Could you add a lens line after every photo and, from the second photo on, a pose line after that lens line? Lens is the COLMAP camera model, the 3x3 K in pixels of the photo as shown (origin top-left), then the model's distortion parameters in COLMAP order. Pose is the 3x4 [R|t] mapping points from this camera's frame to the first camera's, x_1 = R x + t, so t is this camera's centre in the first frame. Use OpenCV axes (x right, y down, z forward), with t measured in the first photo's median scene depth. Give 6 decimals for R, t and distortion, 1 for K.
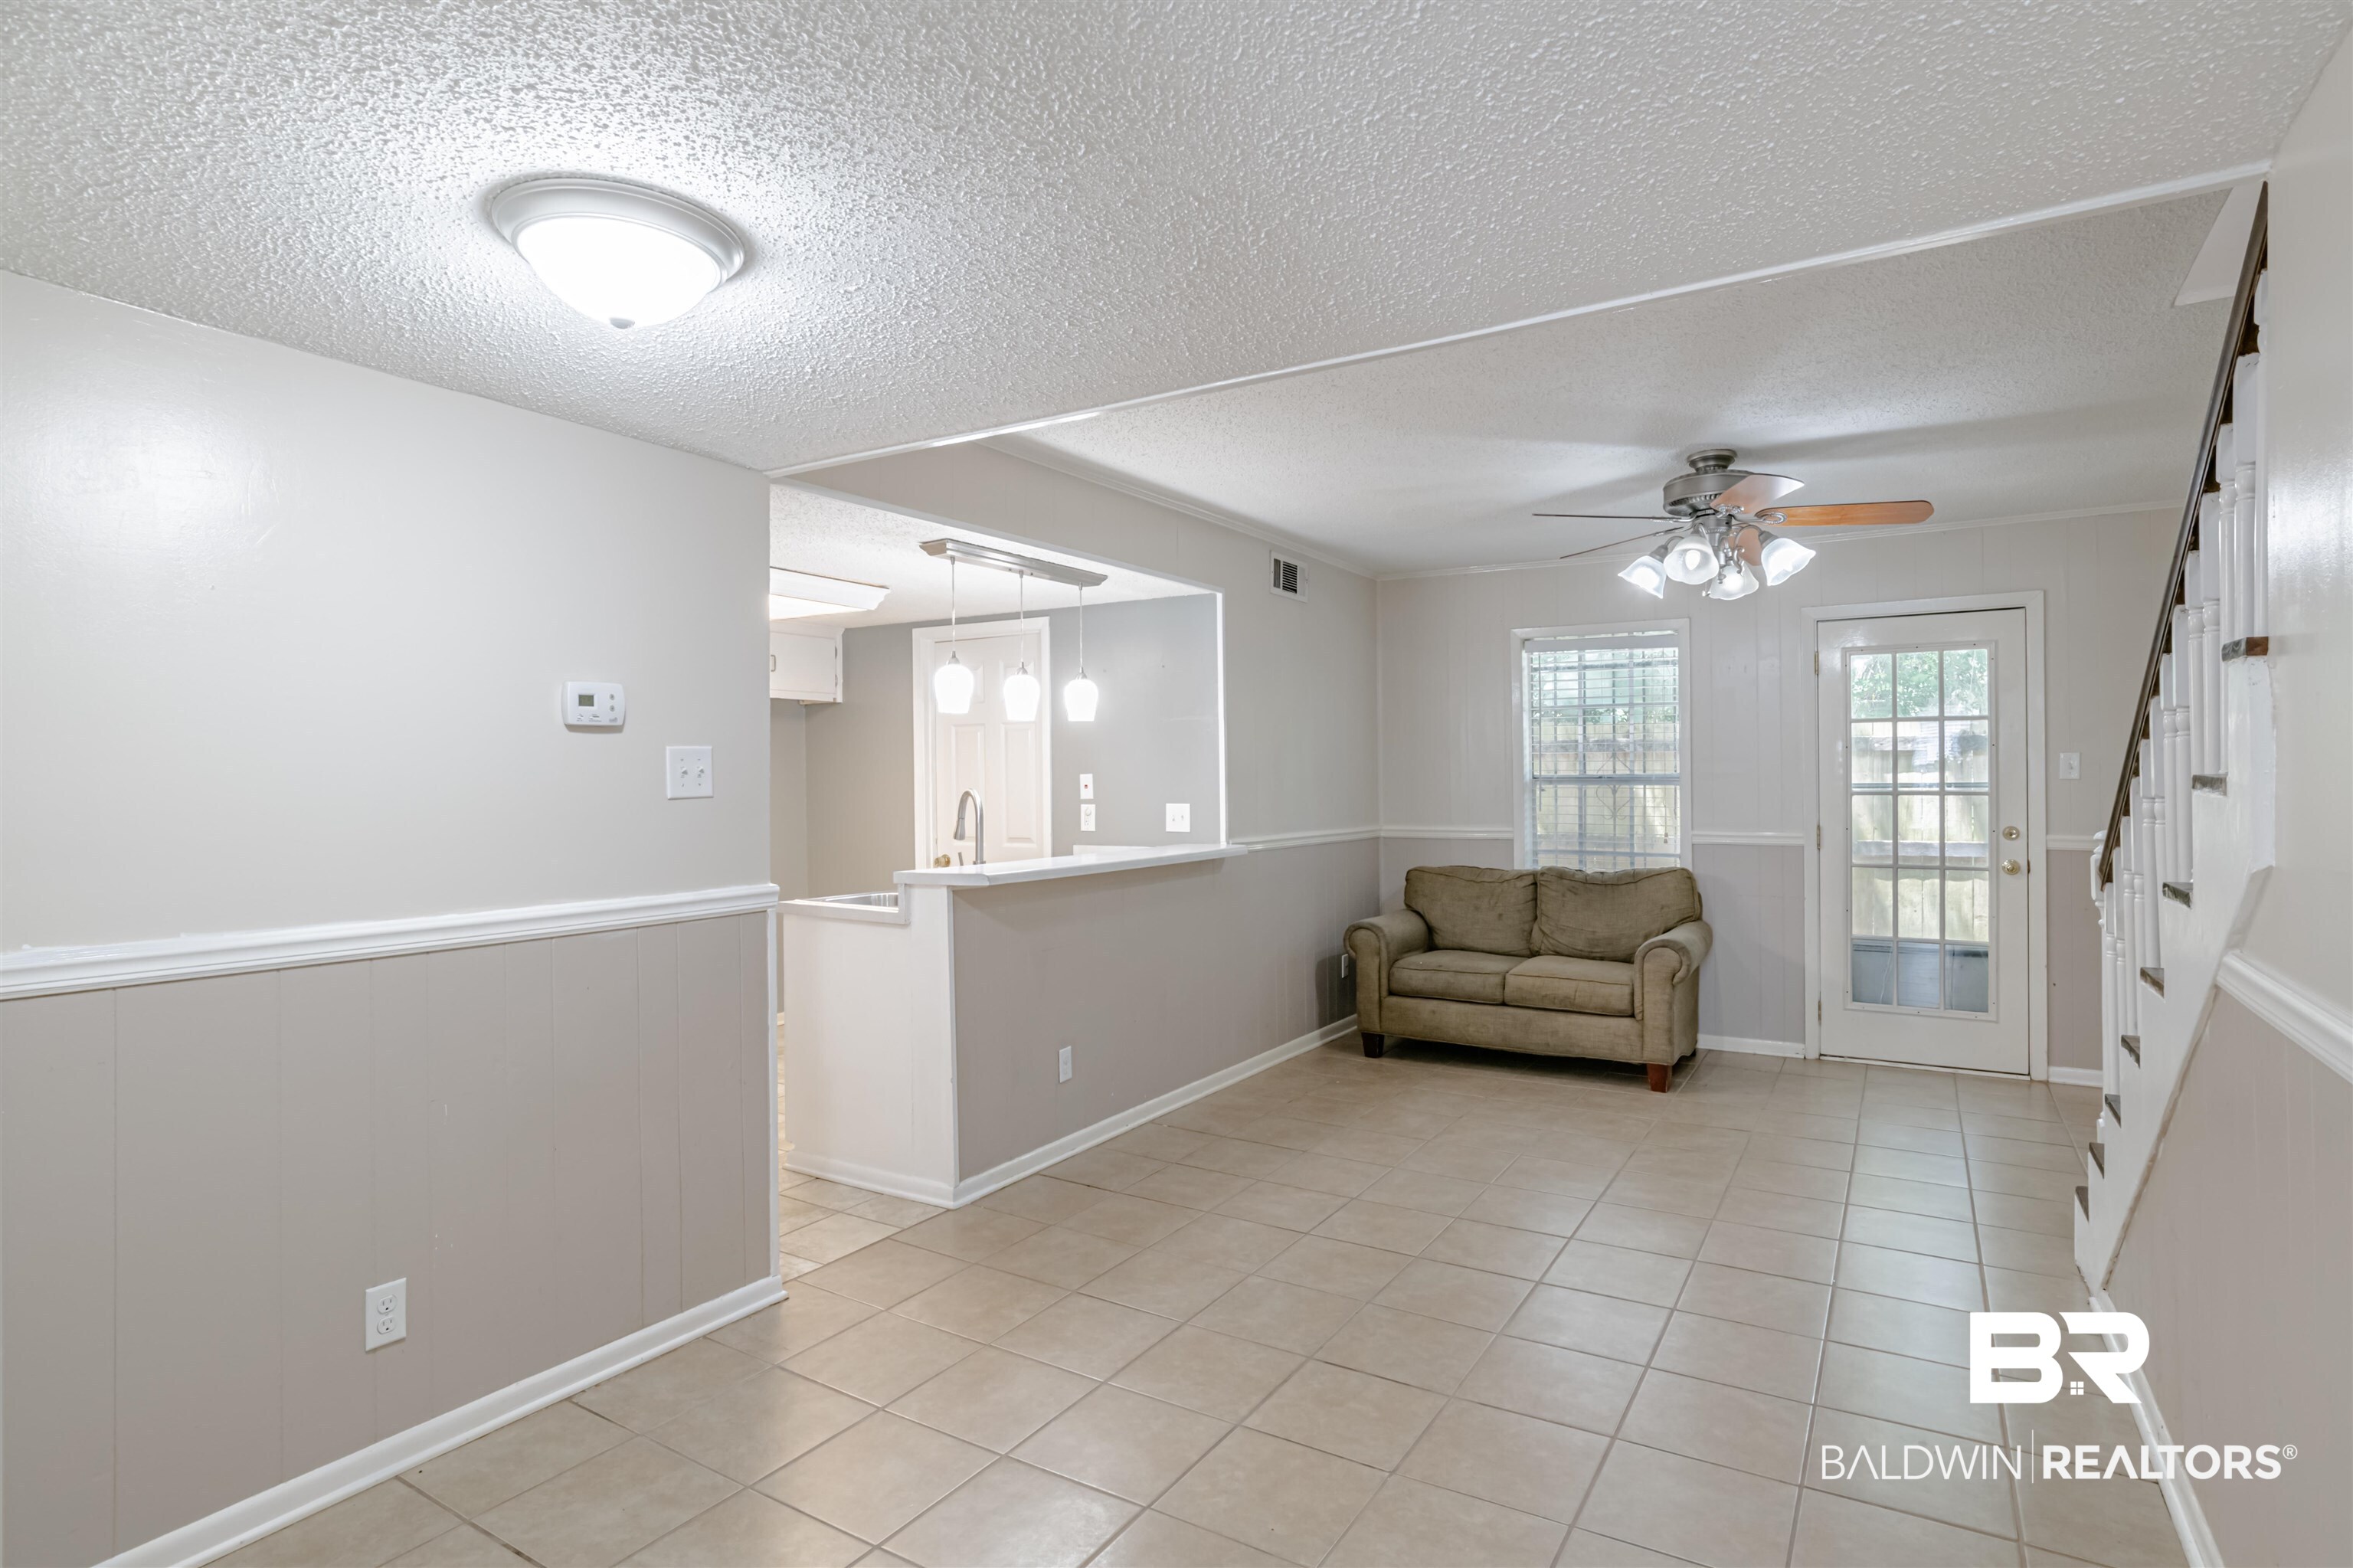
lens RADIAL K [[1200.0, 0, 1187.4], [0, 1200.0, 776.2], [0, 0, 1]] dist [-0.040206, 0.021084]
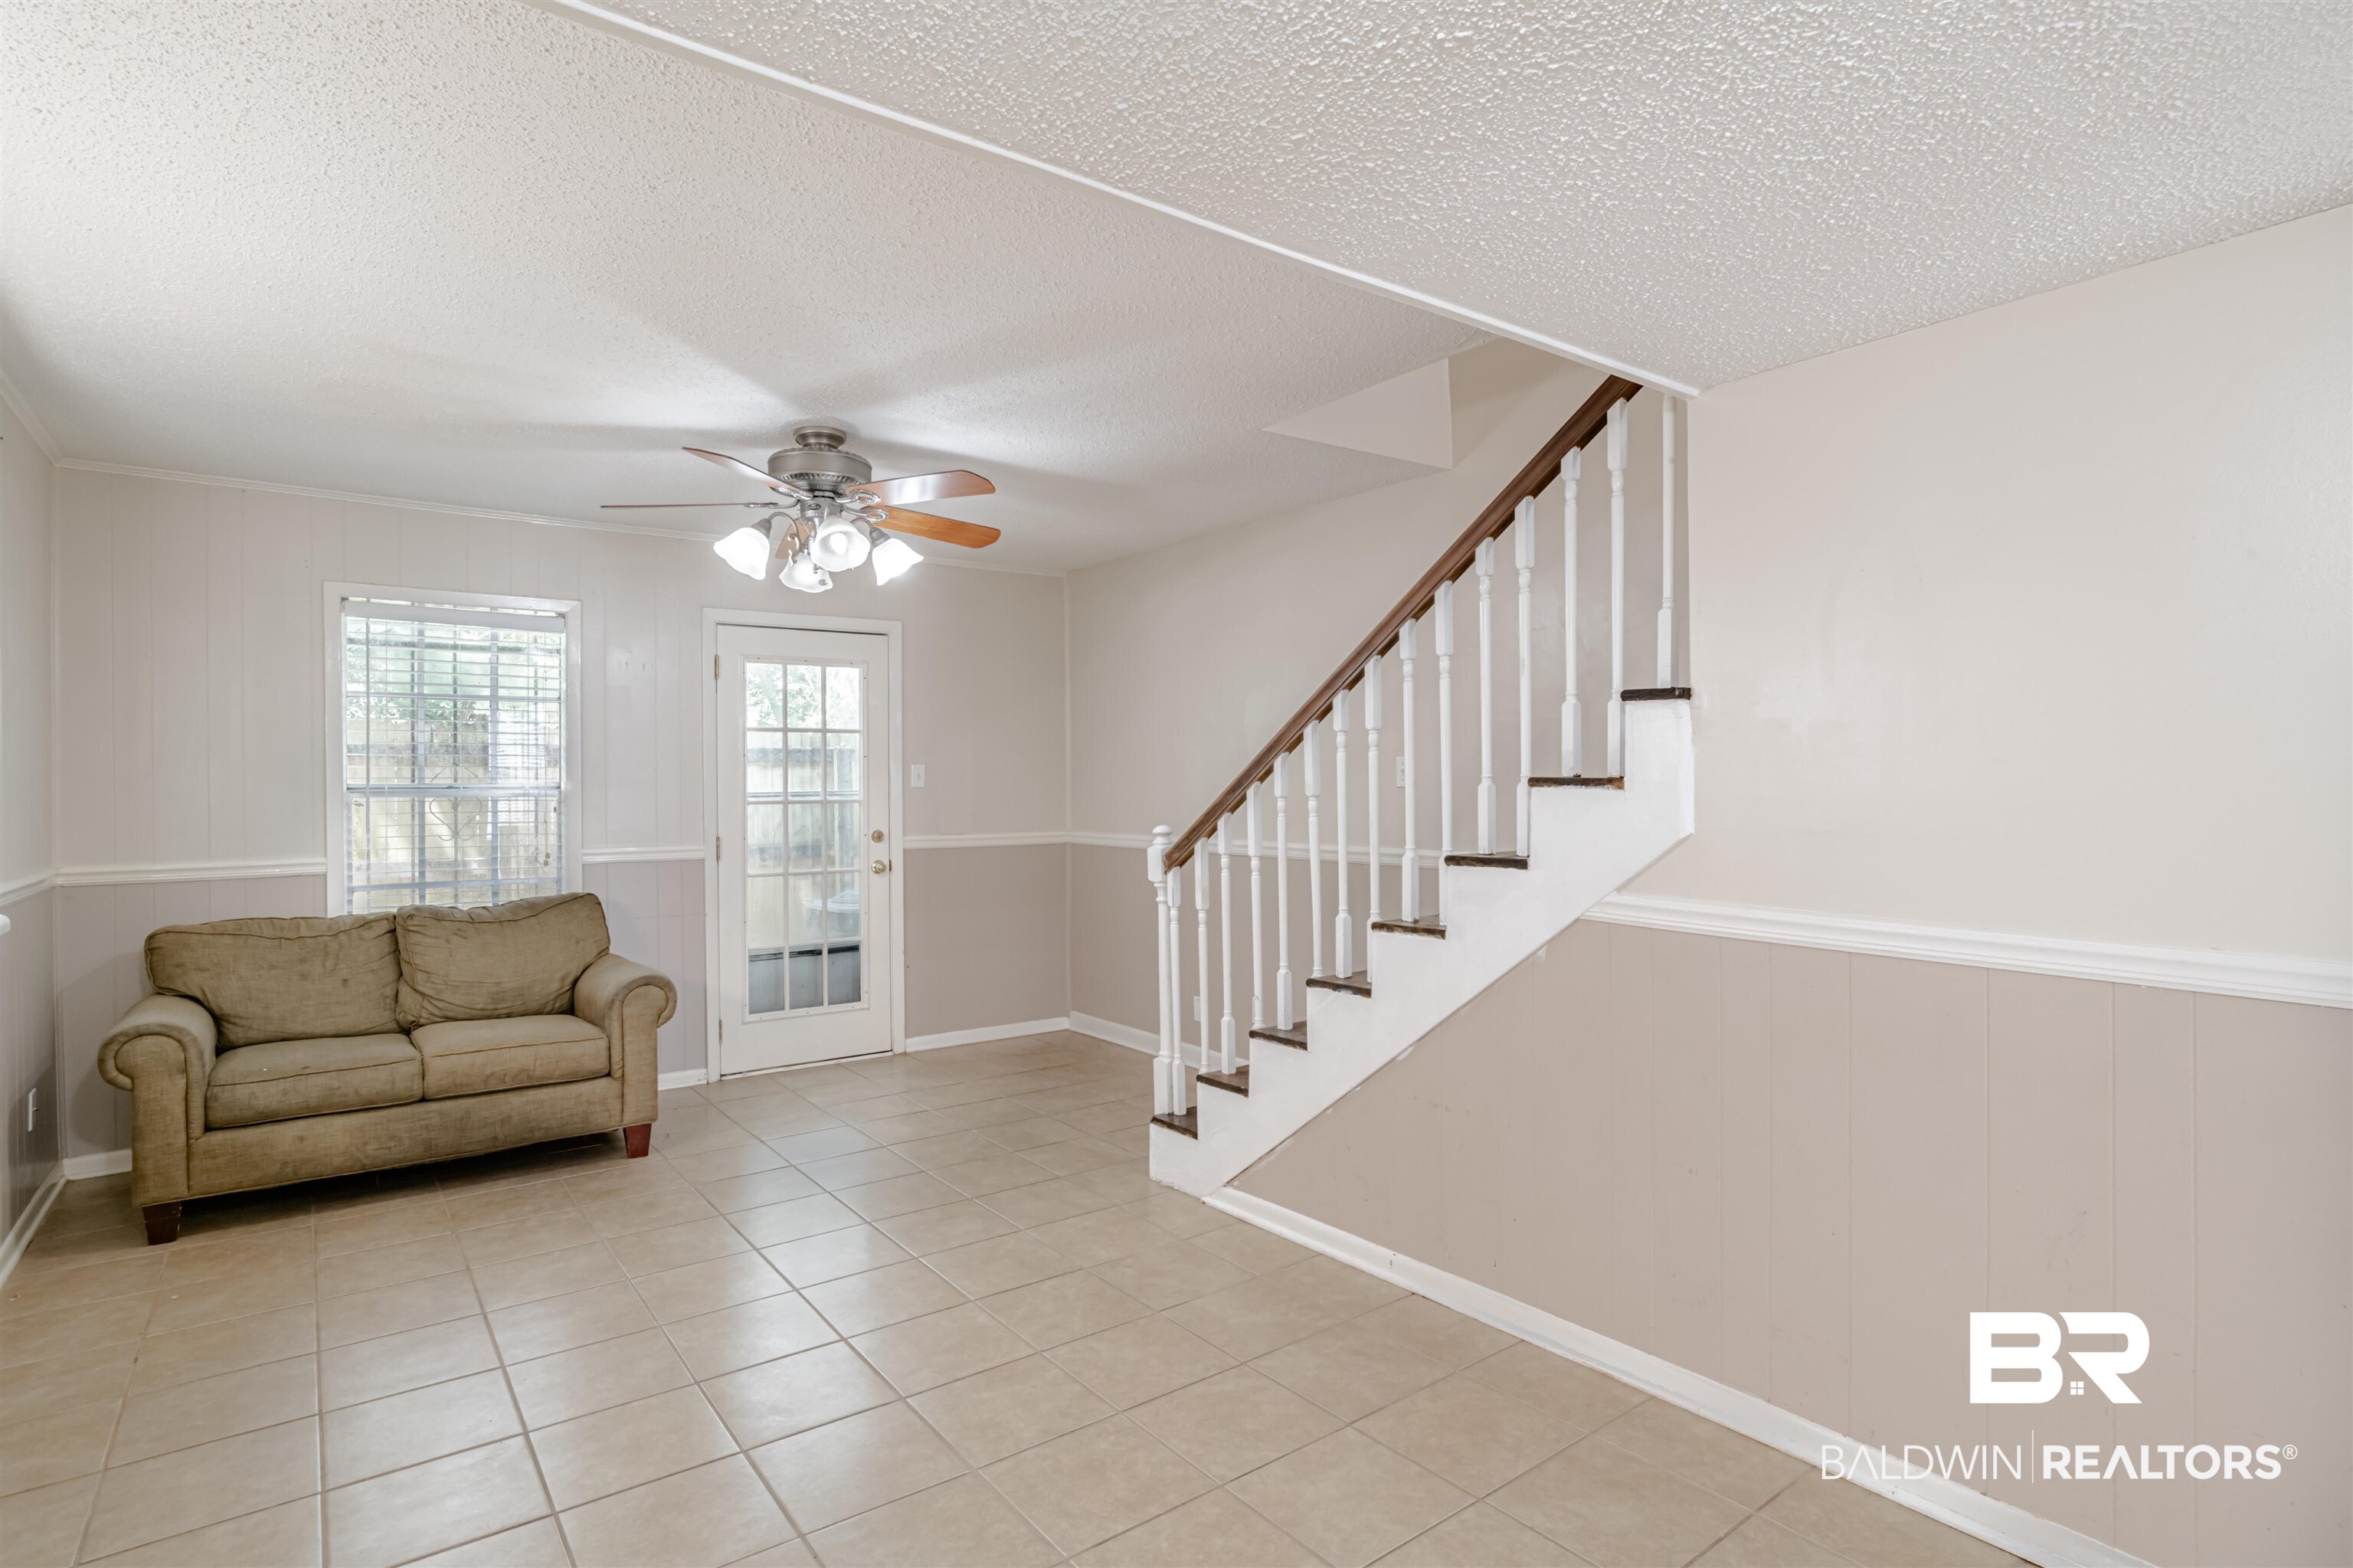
lens RADIAL K [[1200.0, 0, 1190.6], [0, 1200.0, 775.6], [0, 0, 1]] dist [-0.040206, 0.021084]
pose [[0.363666, 0.007100, 0.931502, -0.220635], [0.004157, 0.999949, -0.009245, 0.002705], [-0.931520, 0.007235, 0.363618, 0.286844]]
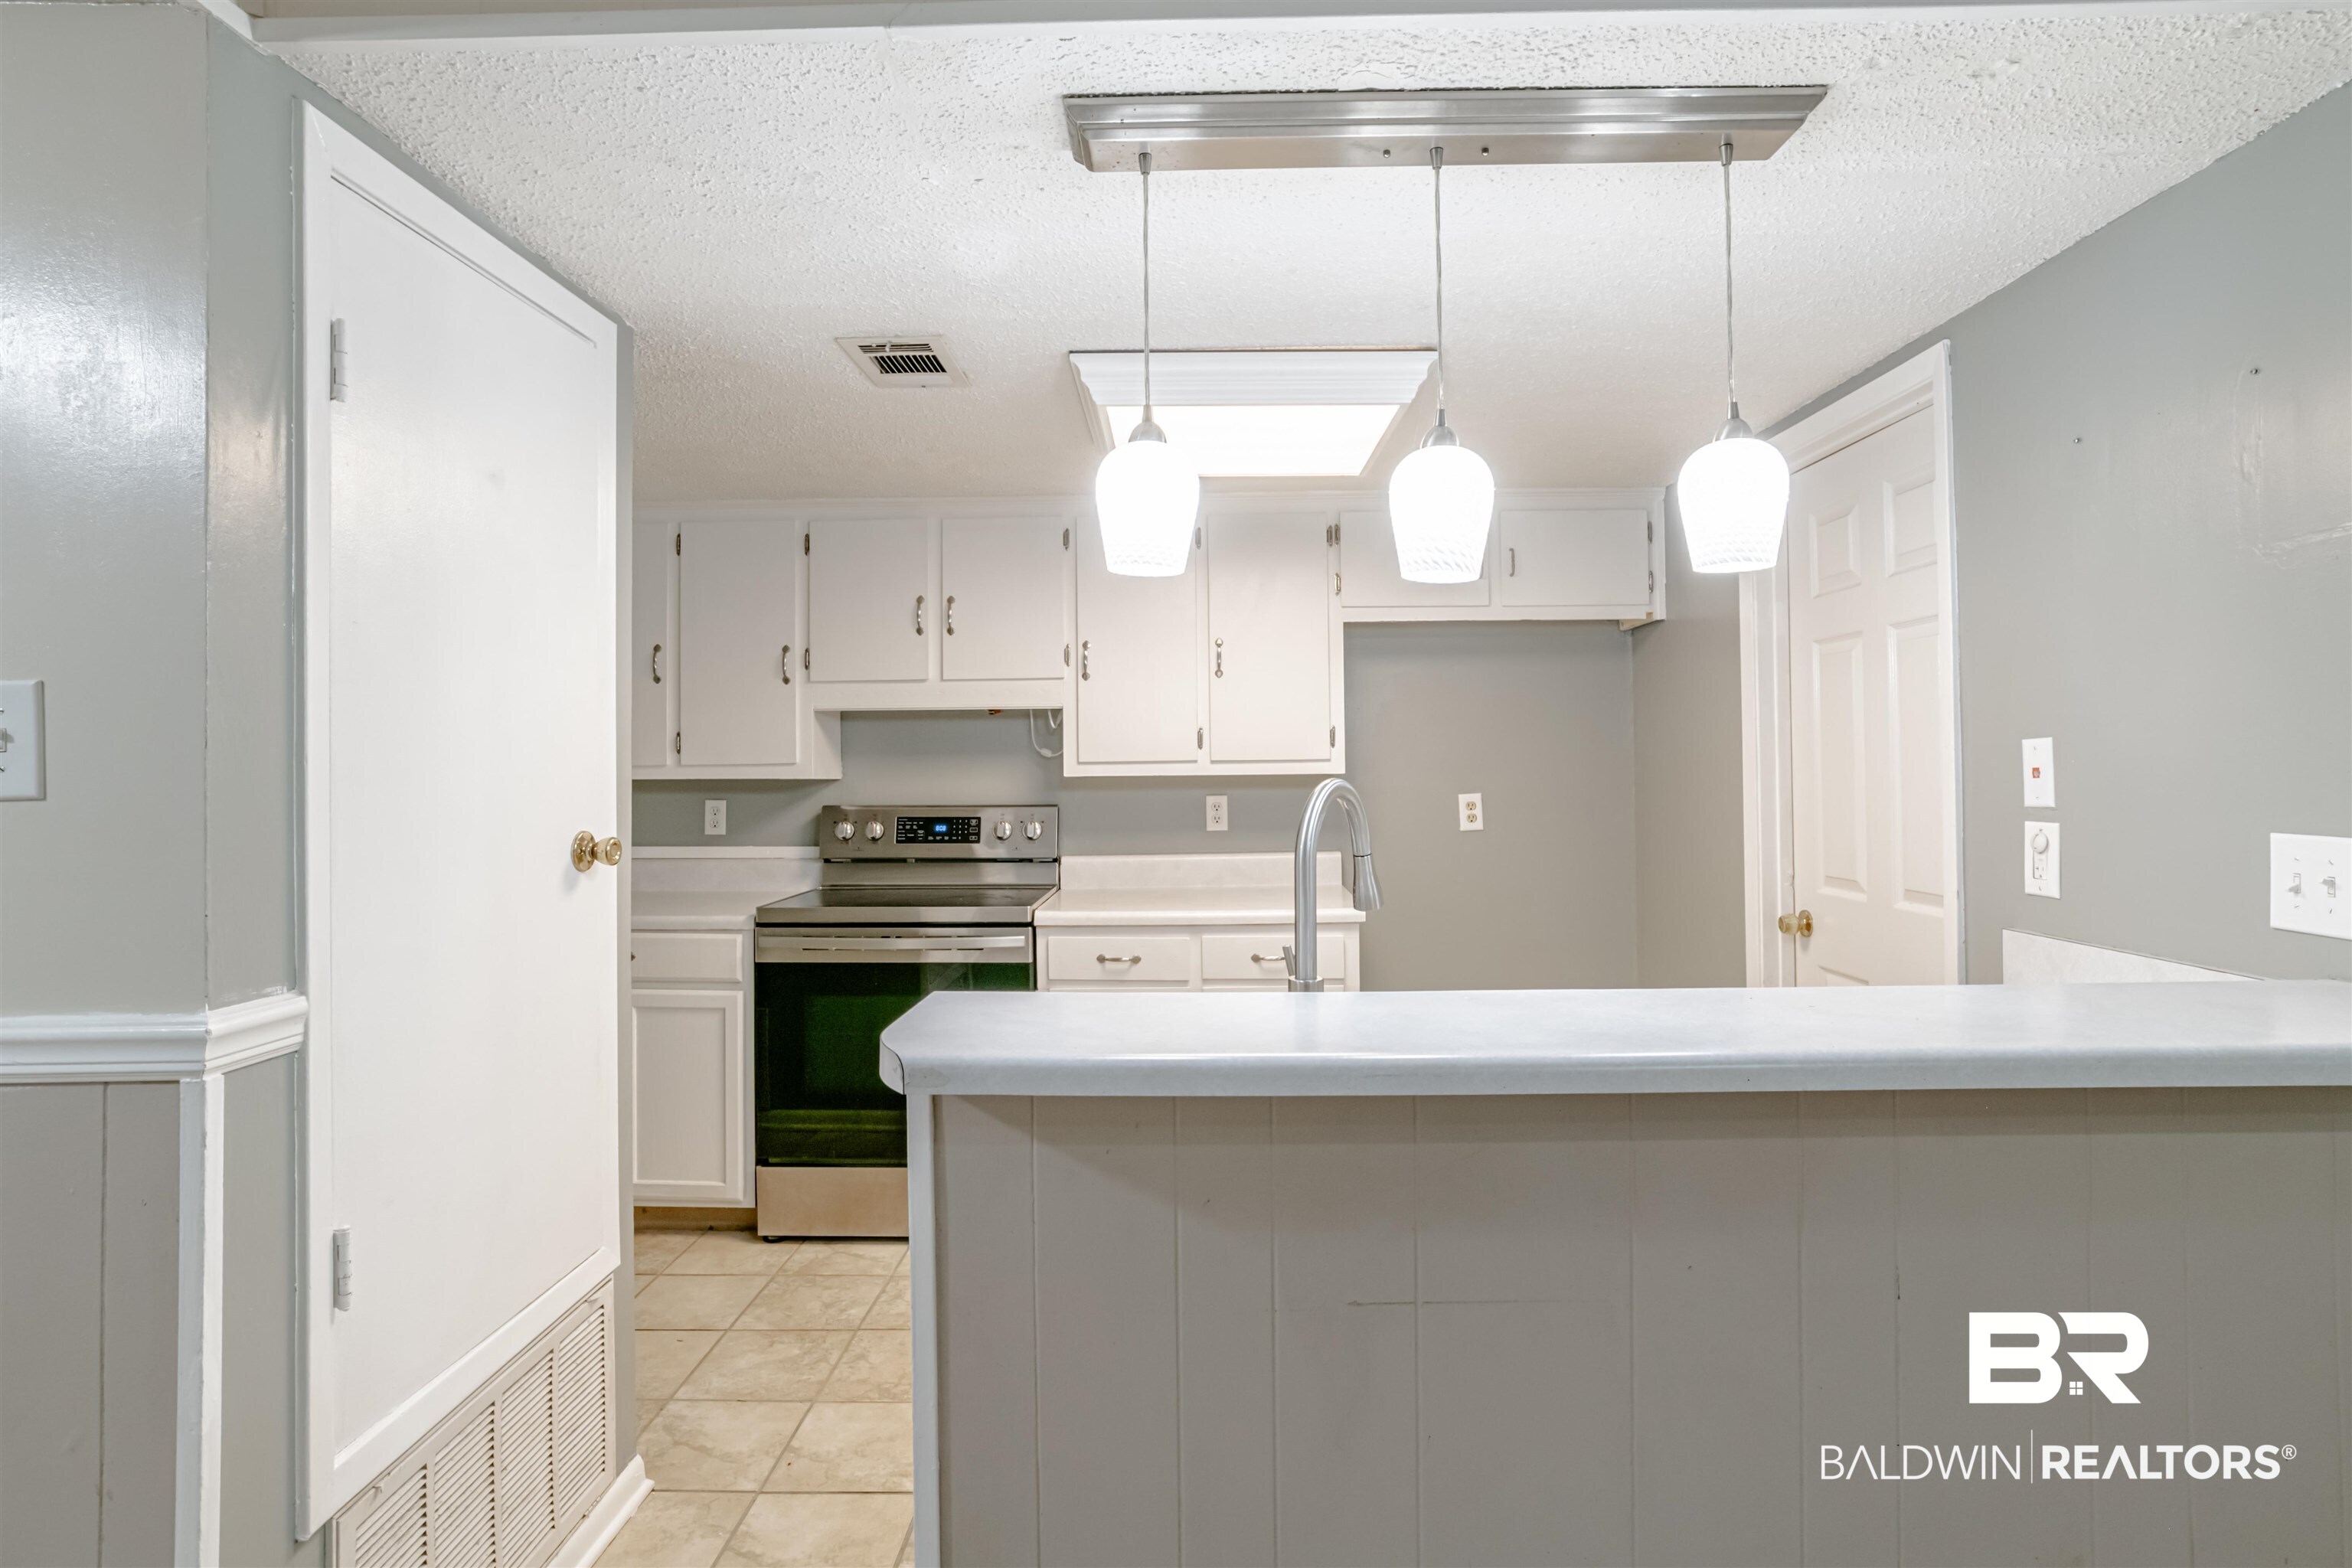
lens RADIAL K [[1199.4, 0, 1189.3], [0, 1199.4, 752.6], [0, 0, 1]] dist [-0.040206, 0.021084]
pose [[0.513667, -0.006146, -0.857968, 0.089298], [0.006289, 0.999974, -0.003398, 0.002254], [0.857967, -0.003651, 0.513693, 0.585821]]
